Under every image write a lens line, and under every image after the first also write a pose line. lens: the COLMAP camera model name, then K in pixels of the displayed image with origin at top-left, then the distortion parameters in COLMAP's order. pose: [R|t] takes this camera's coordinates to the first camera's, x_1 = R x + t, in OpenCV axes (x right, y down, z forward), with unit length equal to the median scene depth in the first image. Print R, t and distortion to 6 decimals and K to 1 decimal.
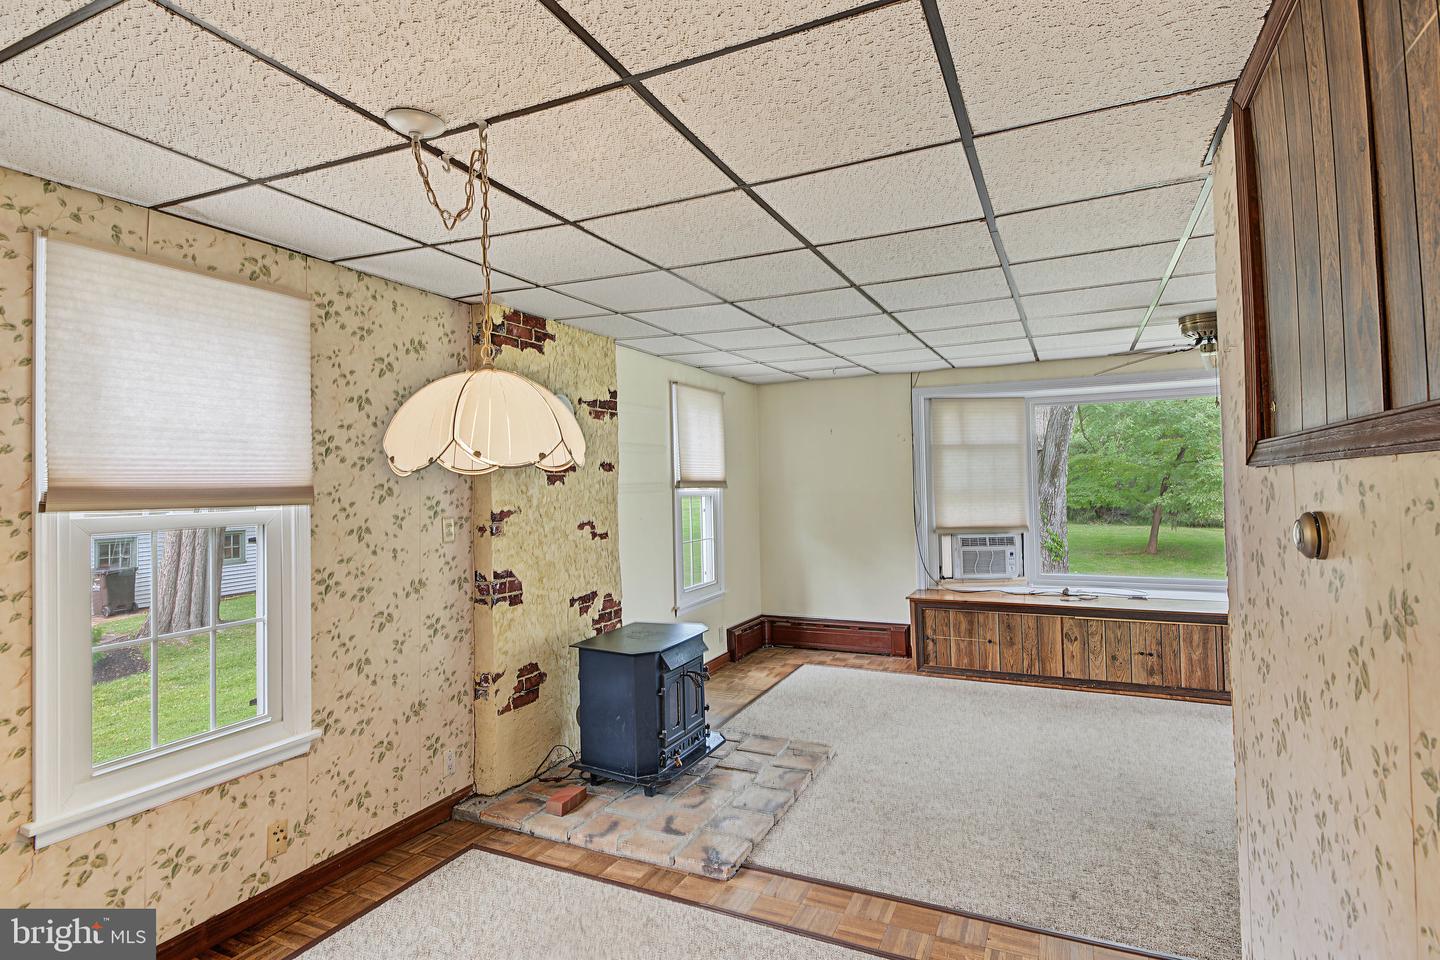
lens RADIAL K [[775.5, 0, 719.9], [0, 775.5, 467.9], [0, 0, 1]] dist [0.003214, -0.001750]
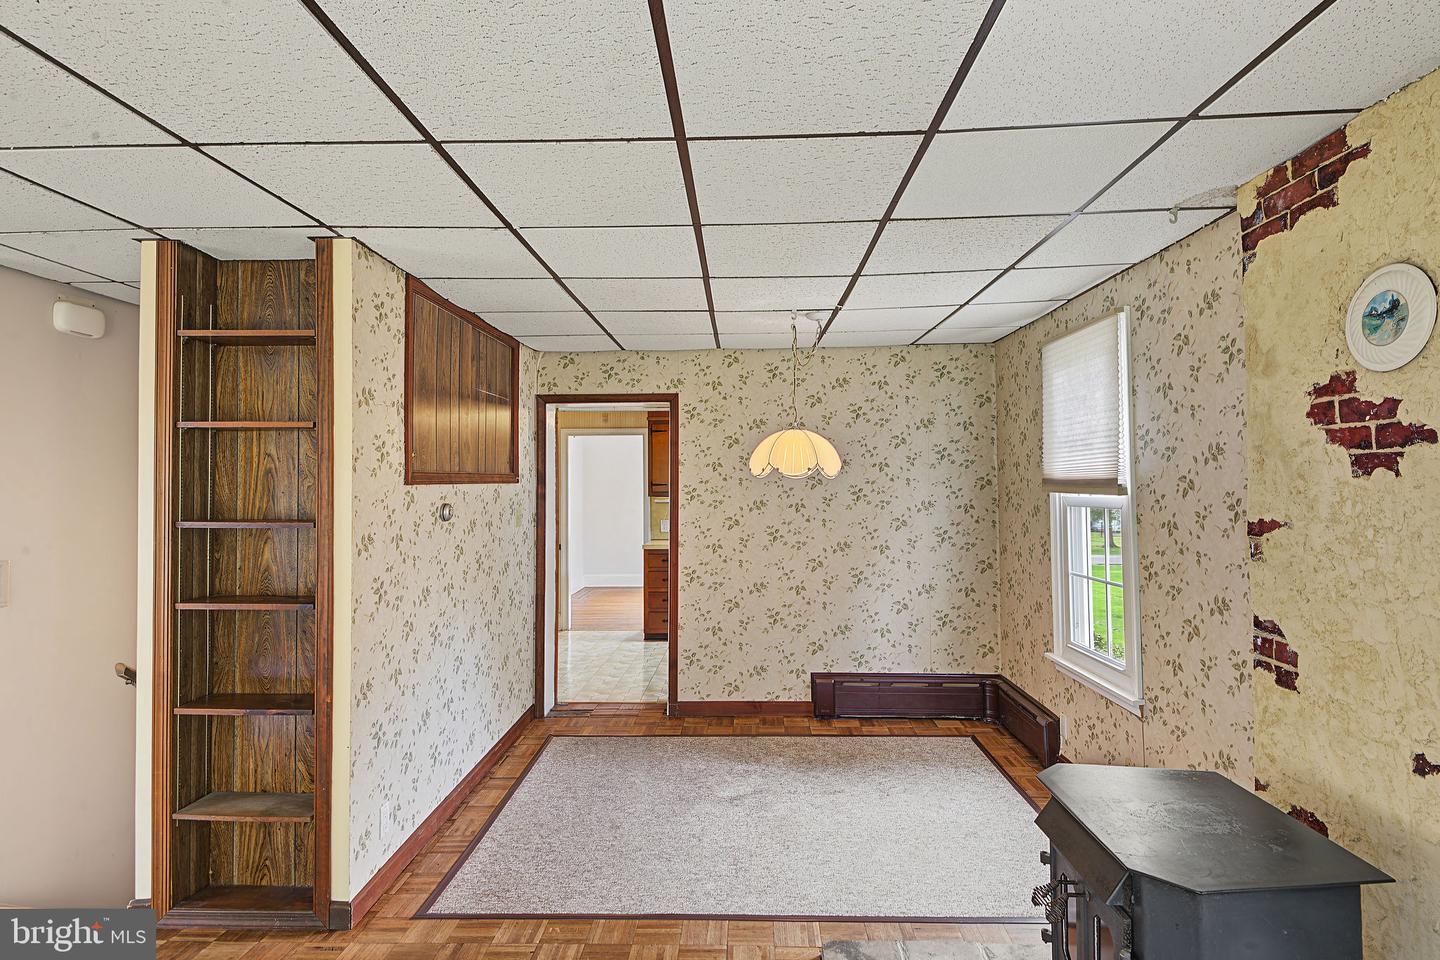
lens RADIAL K [[775.5, 0, 724.7], [0, 775.5, 473.3], [0, 0, 1]] dist [0.003214, -0.001750]
pose [[-0.920158, 0.021323, -0.390967, 0.335882], [0.034637, 0.999034, -0.027032, 0.020764], [0.390013, -0.038416, -0.920008, 1.378563]]
